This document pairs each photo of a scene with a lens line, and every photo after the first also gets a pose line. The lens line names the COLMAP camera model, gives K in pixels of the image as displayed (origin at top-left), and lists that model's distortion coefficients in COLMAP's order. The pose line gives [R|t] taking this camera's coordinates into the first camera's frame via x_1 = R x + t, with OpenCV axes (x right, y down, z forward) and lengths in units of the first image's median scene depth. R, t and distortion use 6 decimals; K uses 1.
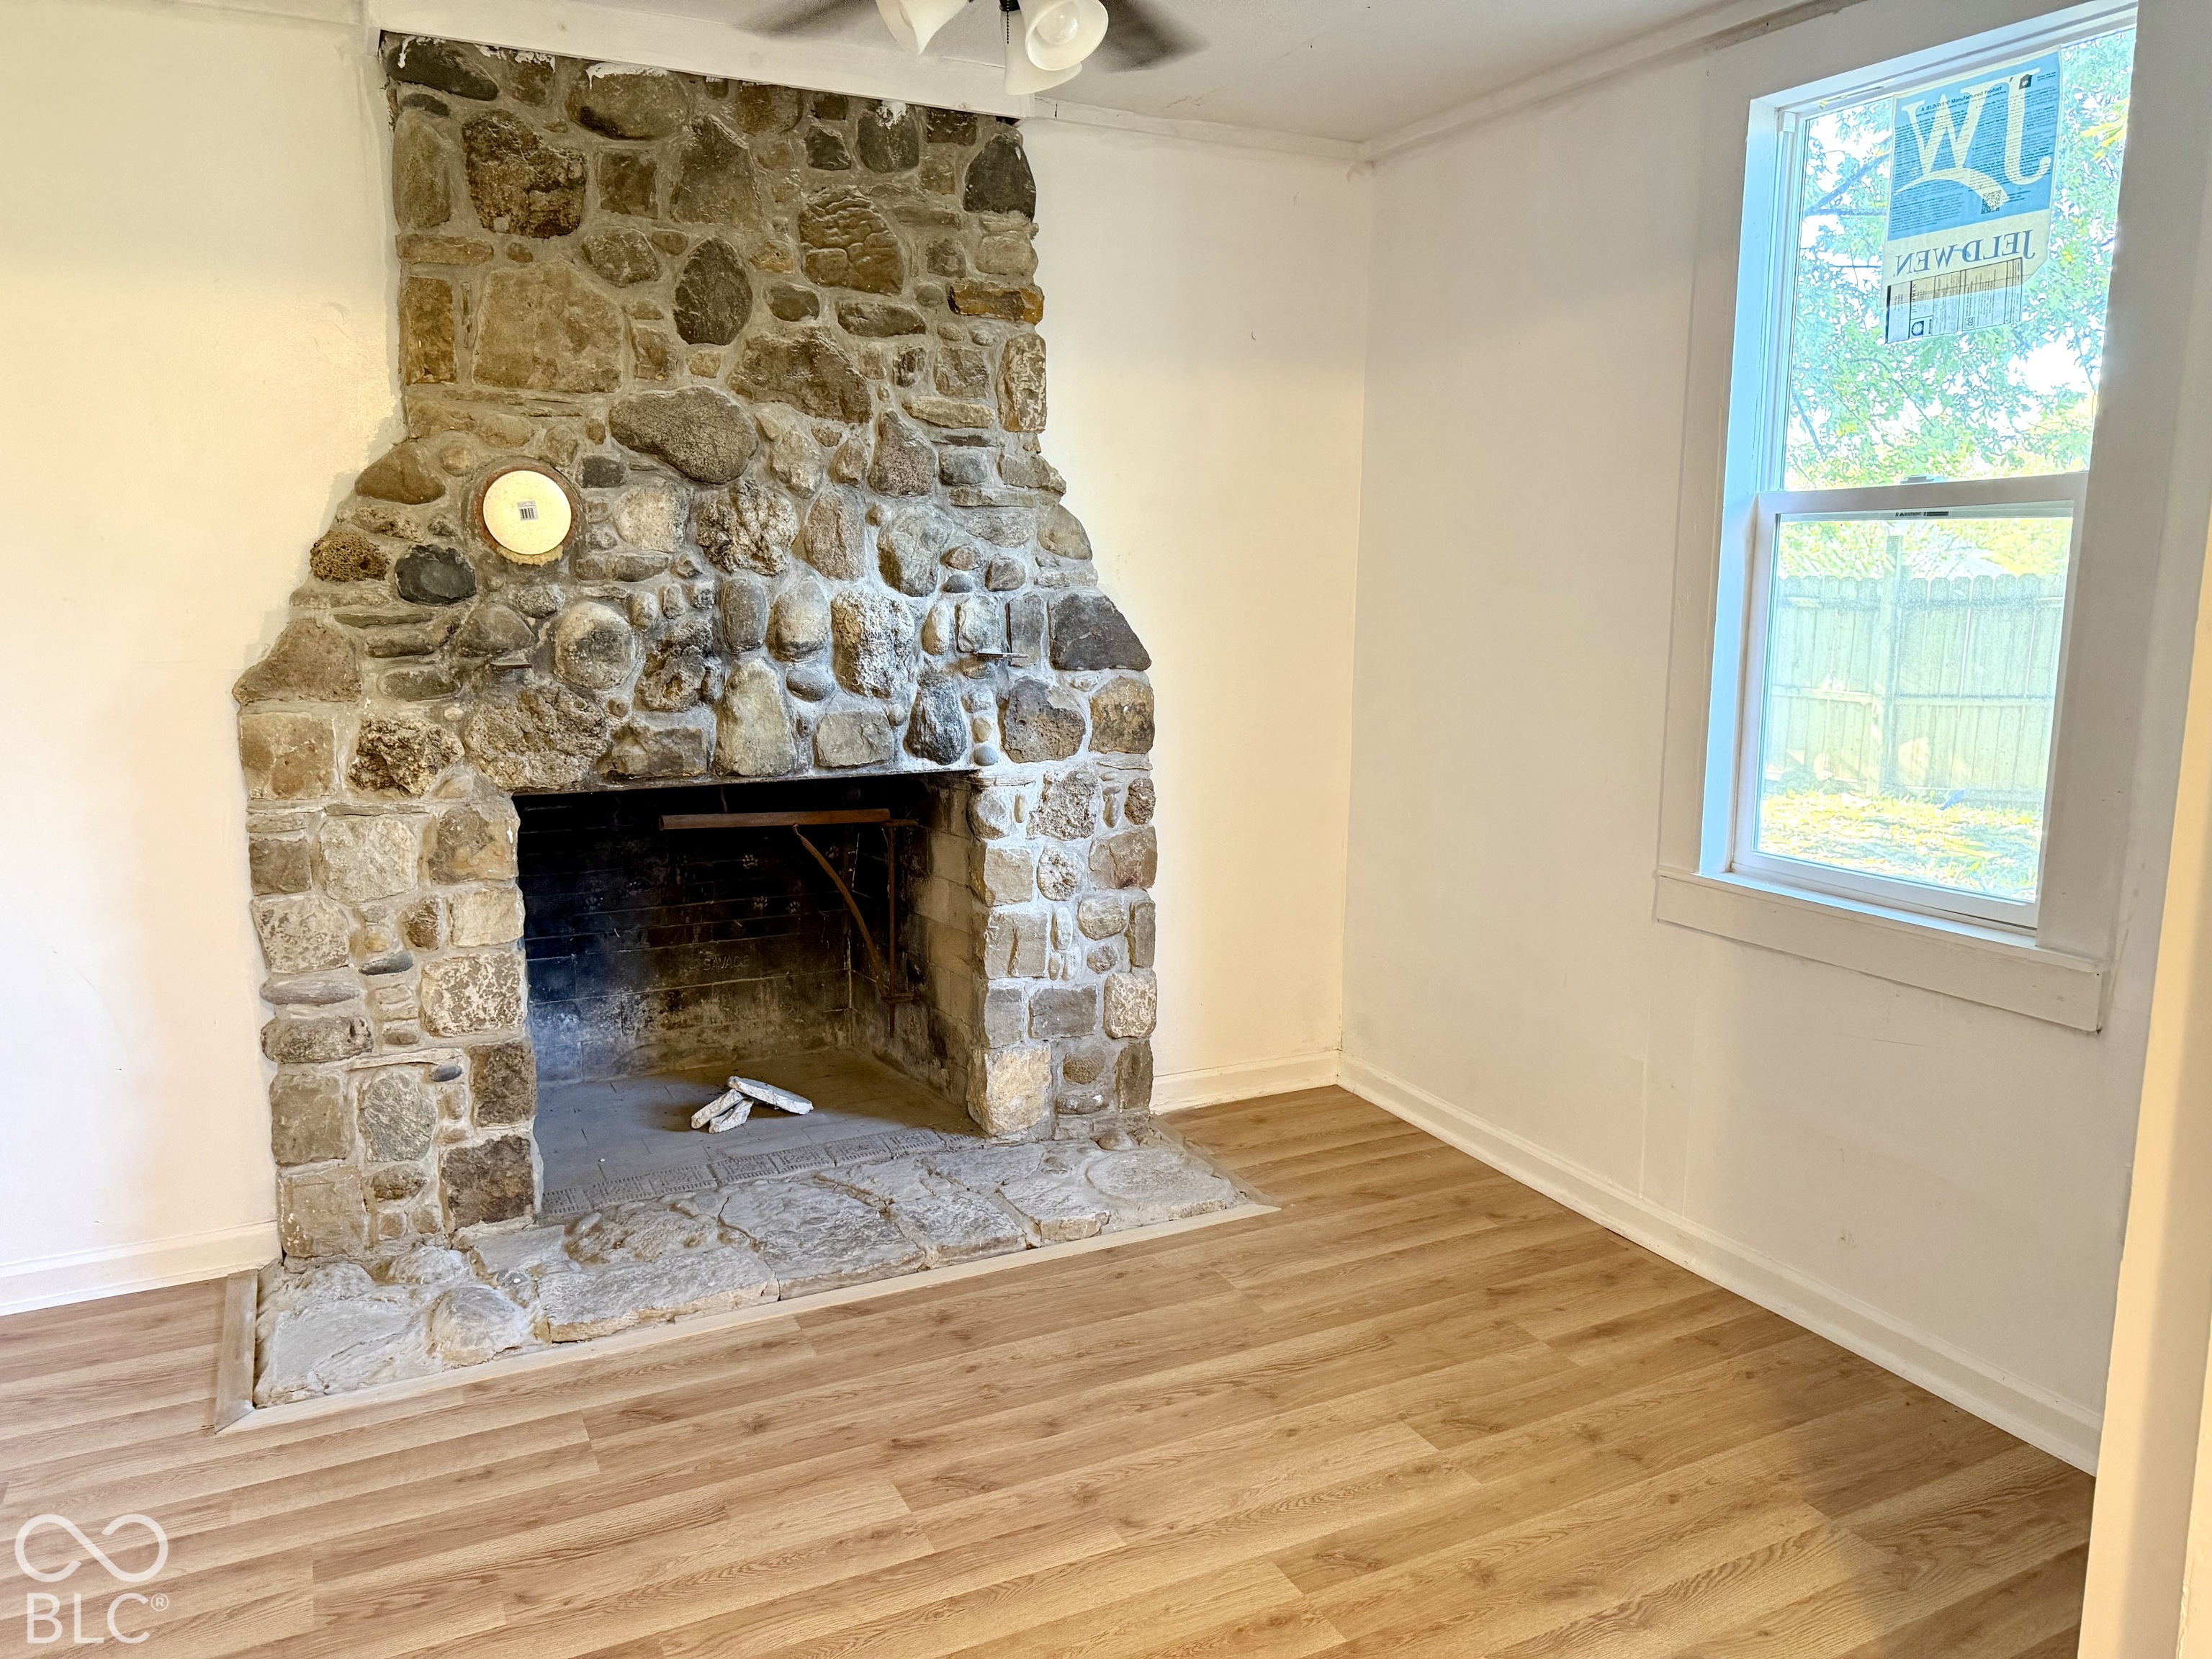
lens RADIAL K [[1541.9, 0, 1129.2], [0, 1541.9, 830.5], [0, 0, 1]] dist [0.076417, -0.103244]
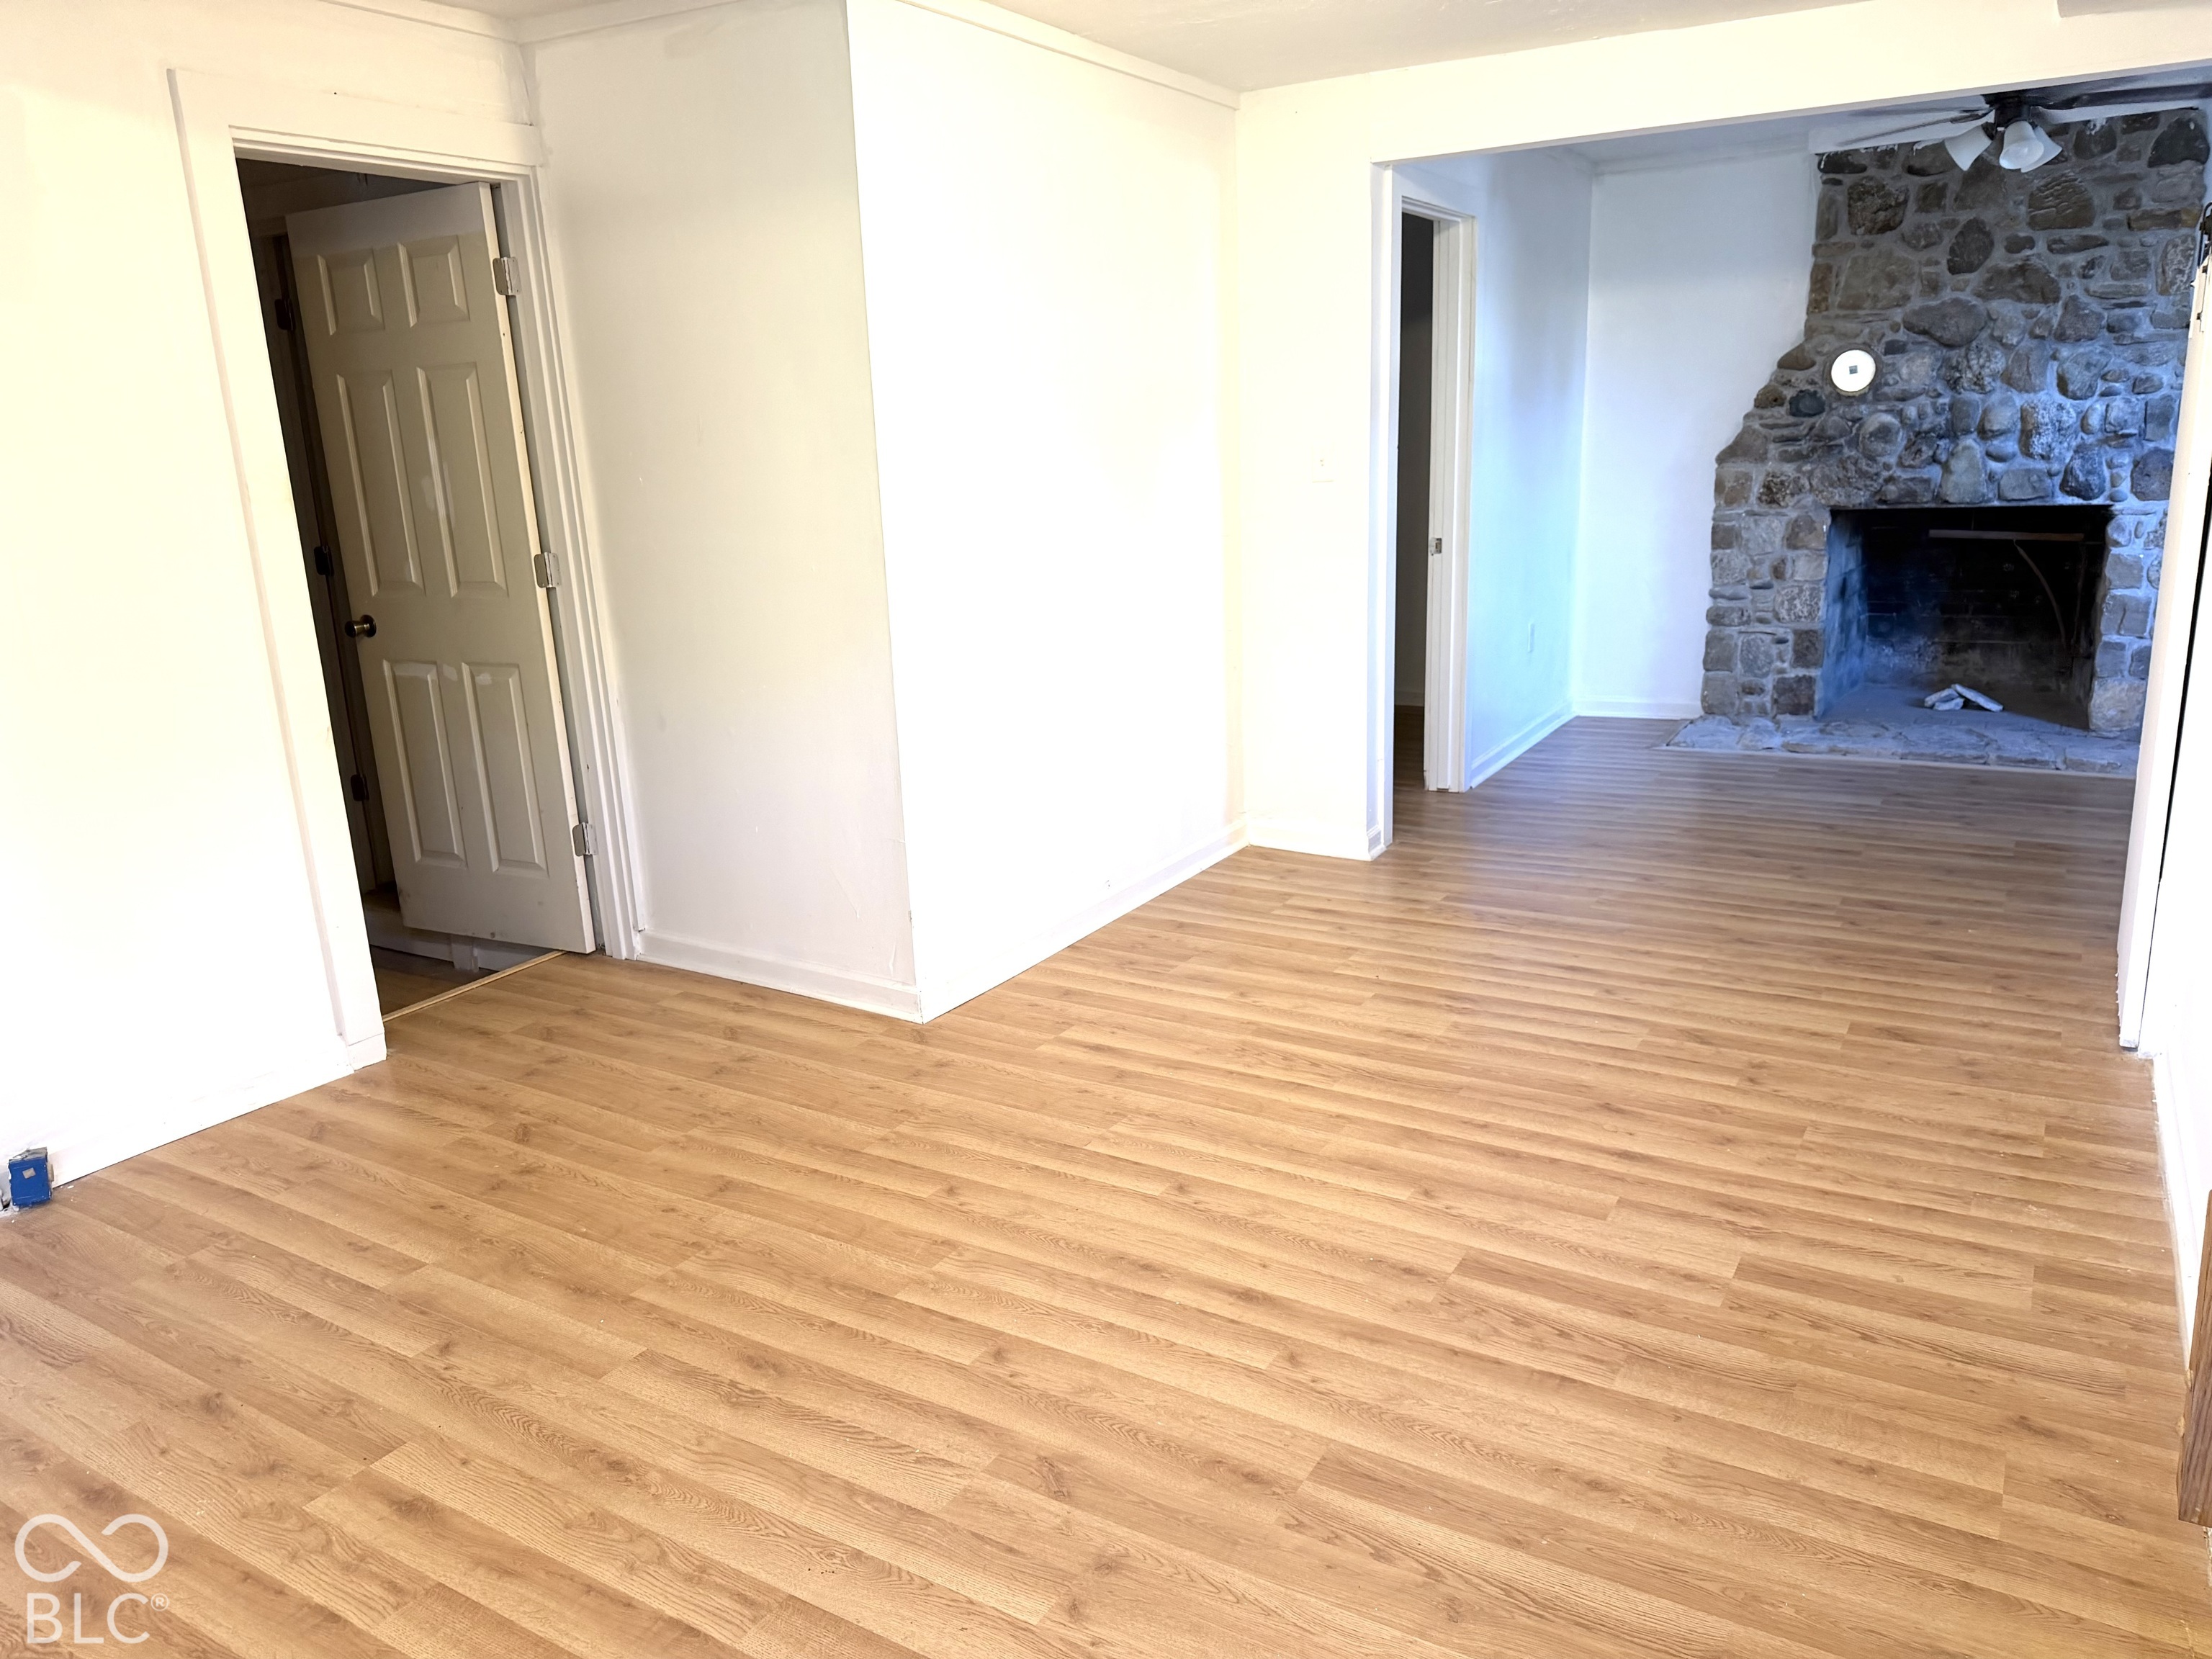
lens RADIAL K [[1541.9, 0, 1094.5], [0, 1541.9, 825.6], [0, 0, 1]] dist [0.076417, -0.103244]
pose [[0.515918, 0.180223, -0.837465, 0.904928], [-0.088816, 0.983604, 0.156957, 0.149998], [0.852021, -0.006597, 0.523465, -0.919929]]
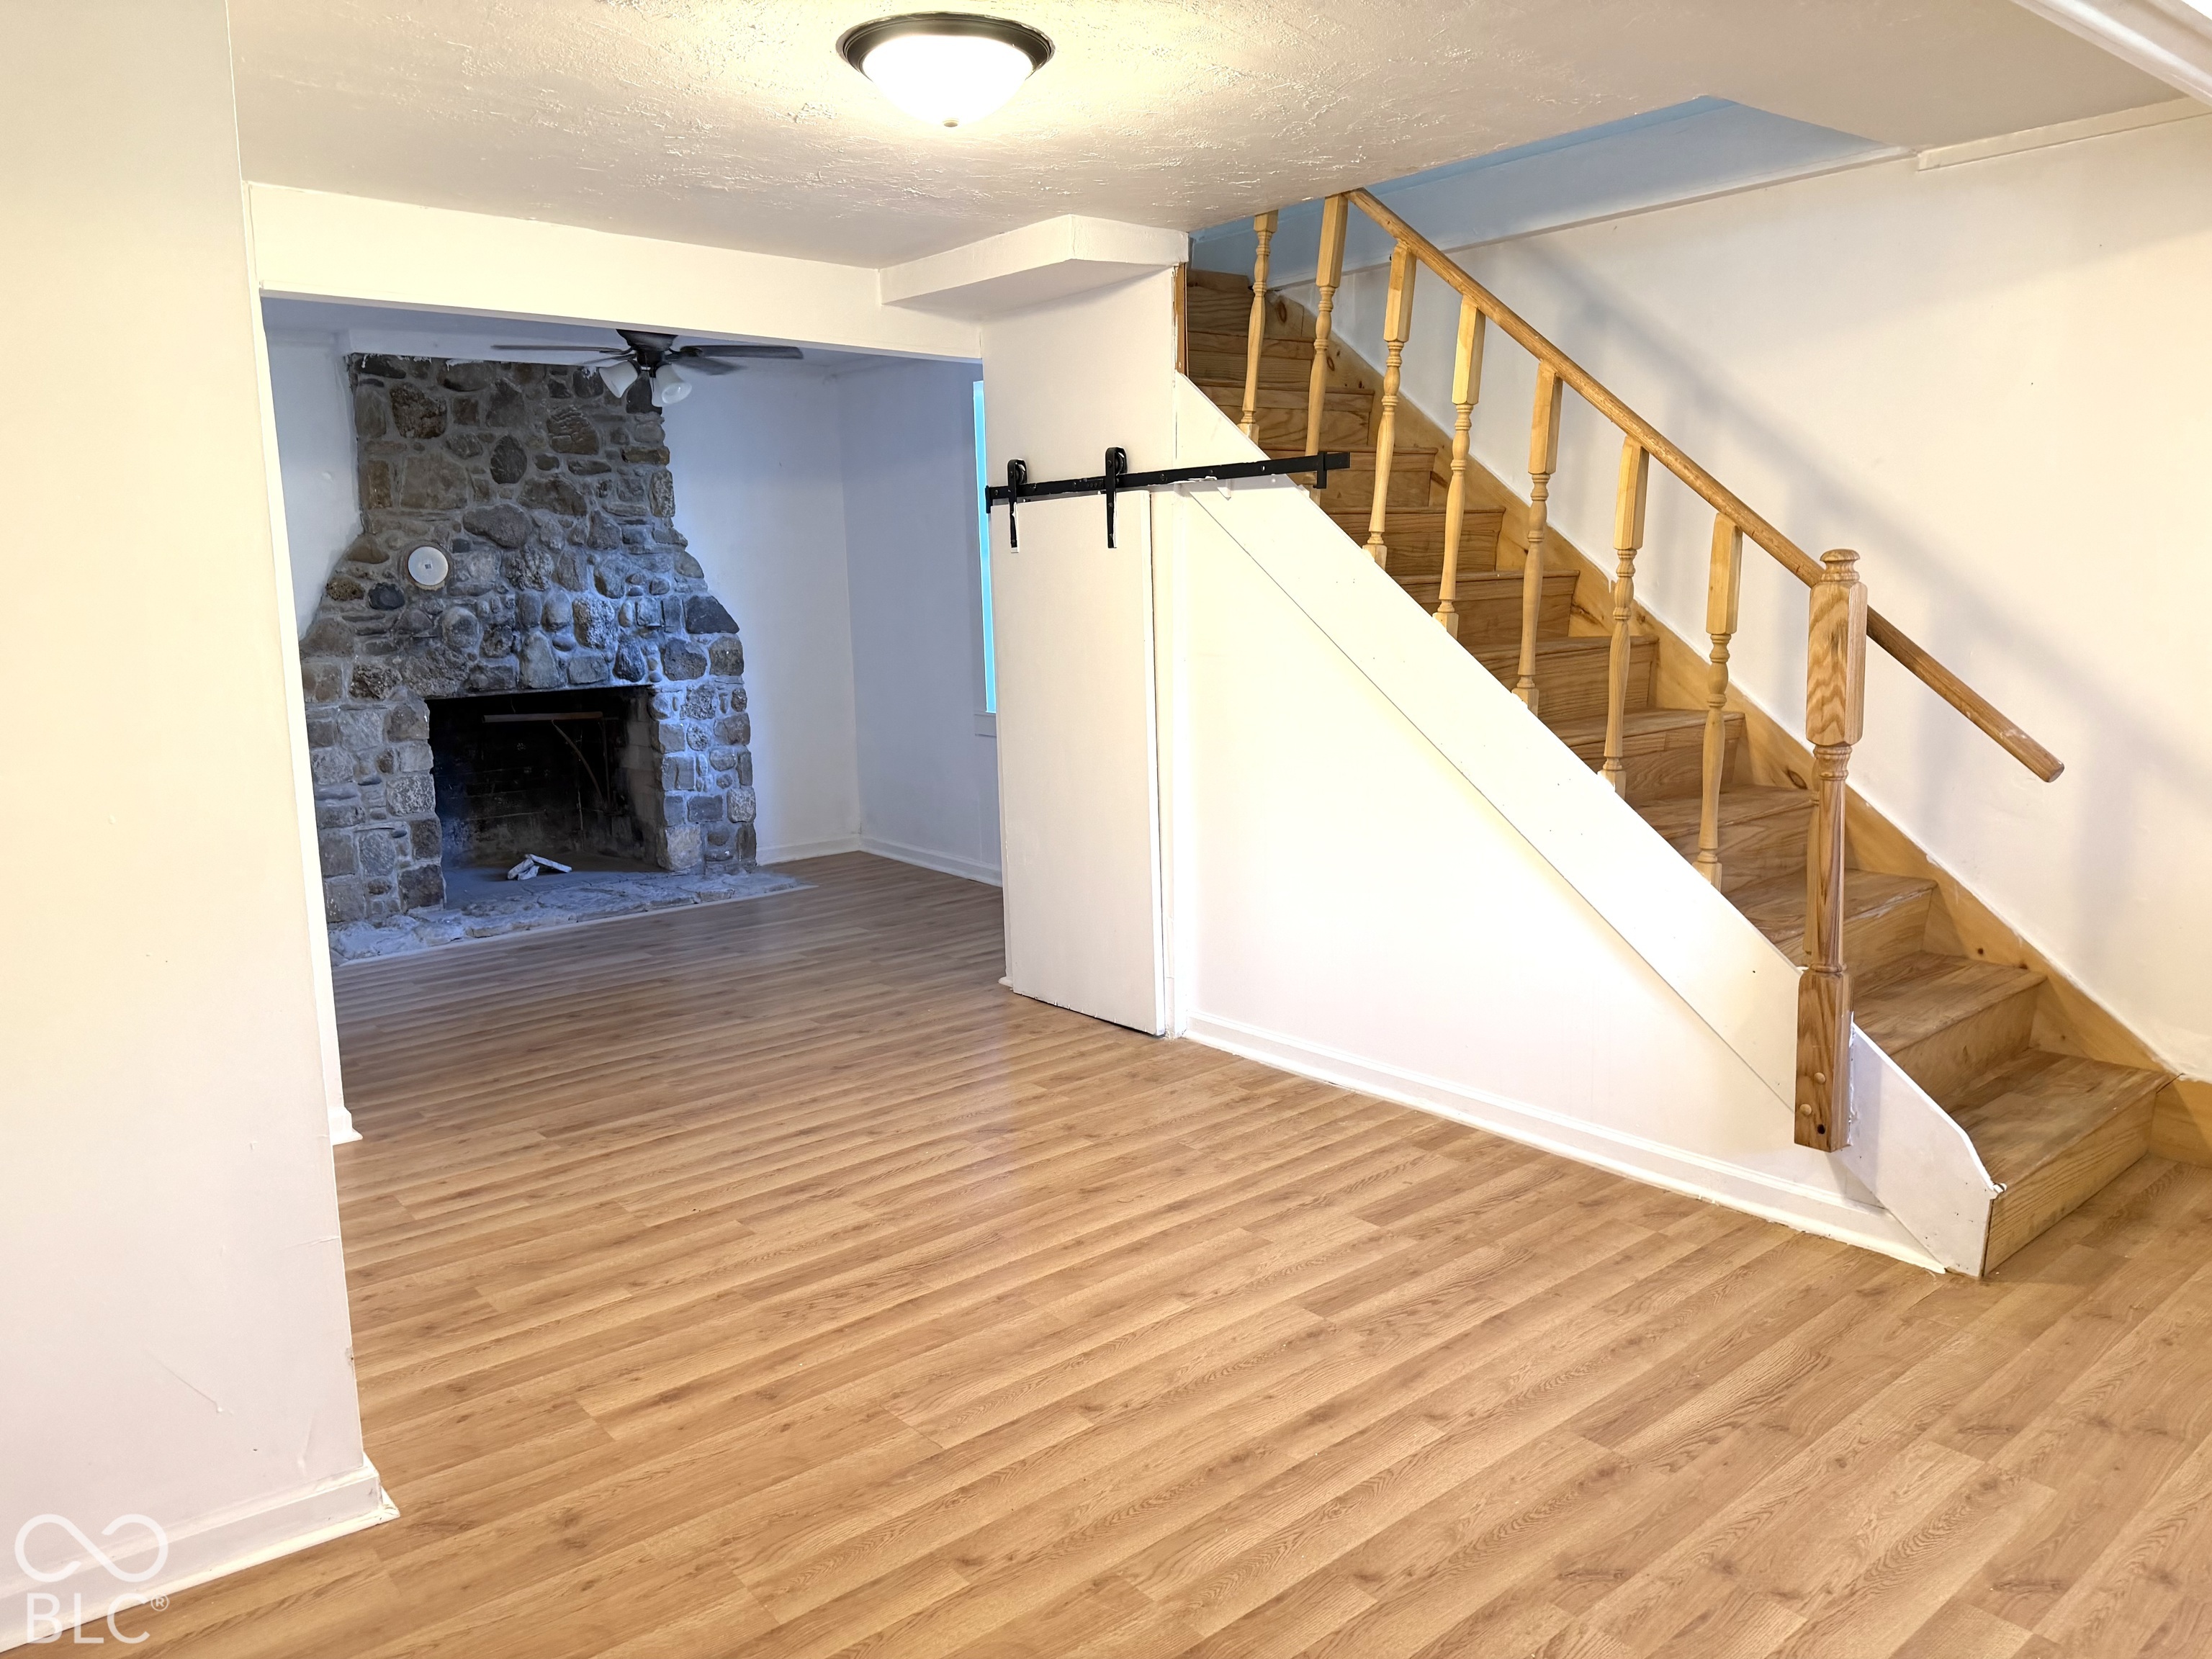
lens RADIAL K [[1541.9, 0, 1097.8], [0, 1541.9, 815.9], [0, 0, 1]] dist [0.076417, -0.103244]
pose [[0.977977, -0.064017, 0.198655, 0.063968], [0.065046, 0.997881, 0.001345, 0.185645], [-0.198320, 0.011606, 0.980069, -1.213213]]
